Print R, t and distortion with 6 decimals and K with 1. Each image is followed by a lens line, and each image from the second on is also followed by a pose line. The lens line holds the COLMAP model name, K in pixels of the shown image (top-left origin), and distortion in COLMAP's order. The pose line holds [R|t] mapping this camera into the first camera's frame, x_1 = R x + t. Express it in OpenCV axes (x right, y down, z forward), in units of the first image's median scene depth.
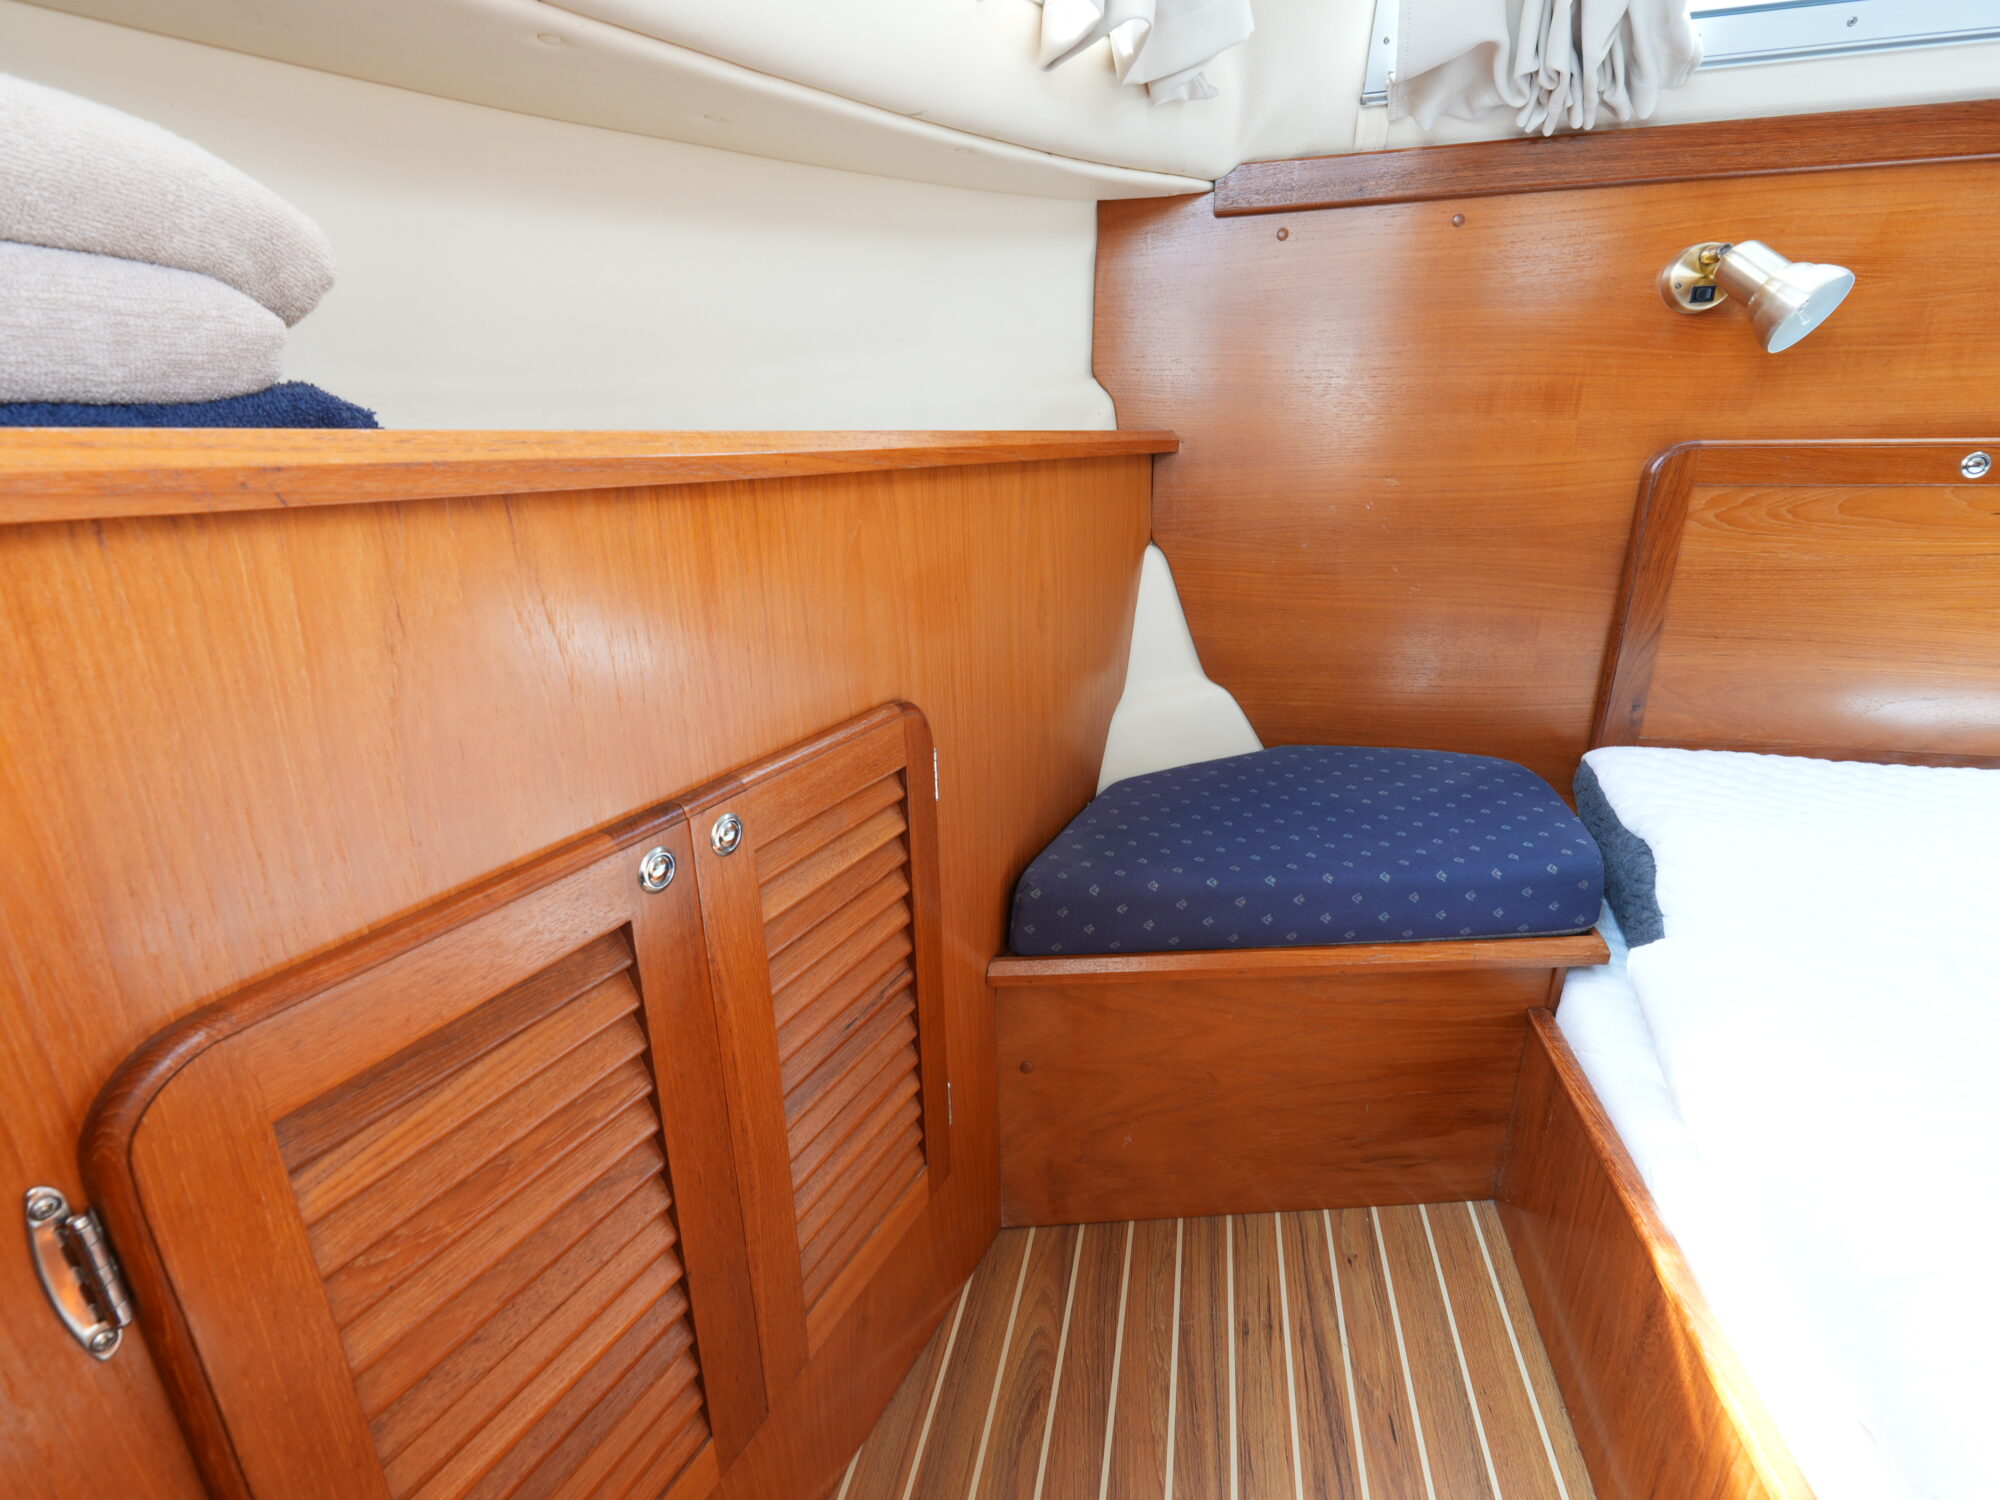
lens RADIAL K [[937.5, 0, 998.2], [0, 937.5, 746.2], [0, 0, 1]] dist [0.000835, -0.000467]
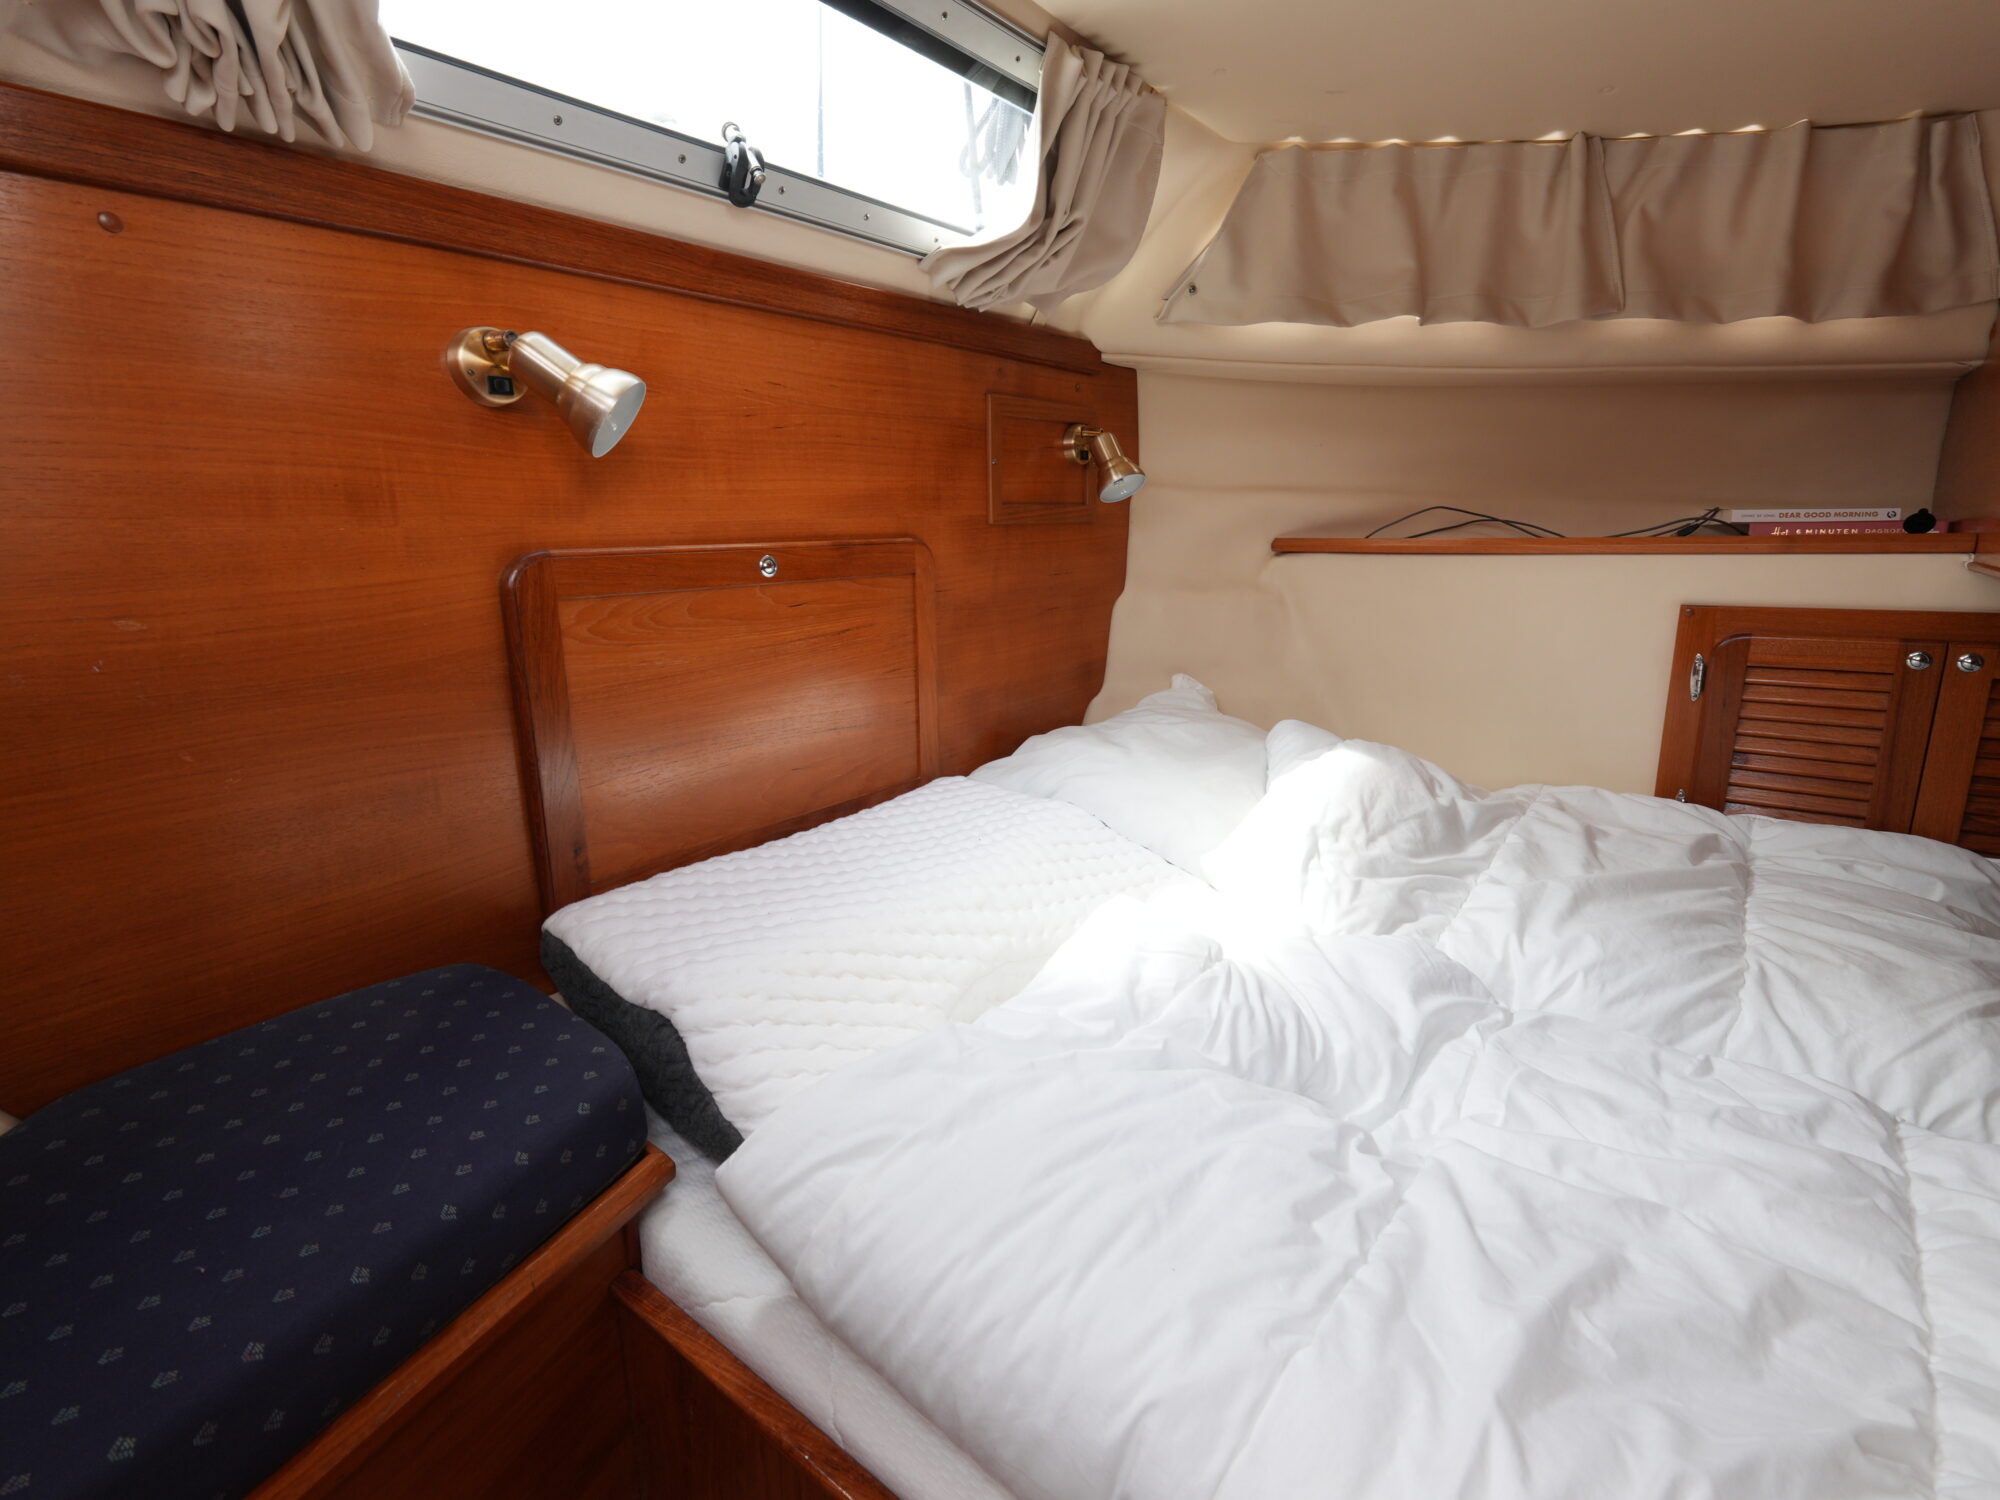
lens RADIAL K [[937.5, 0, 998.2], [0, 937.5, 746.2], [0, 0, 1]] dist [0.000835, -0.000467]
pose [[0.427713, -0.206514, 0.880008, 0.120747], [0.289690, 0.953518, 0.082966, -0.105015], [-0.856237, 0.219443, 0.467657, 0.276973]]
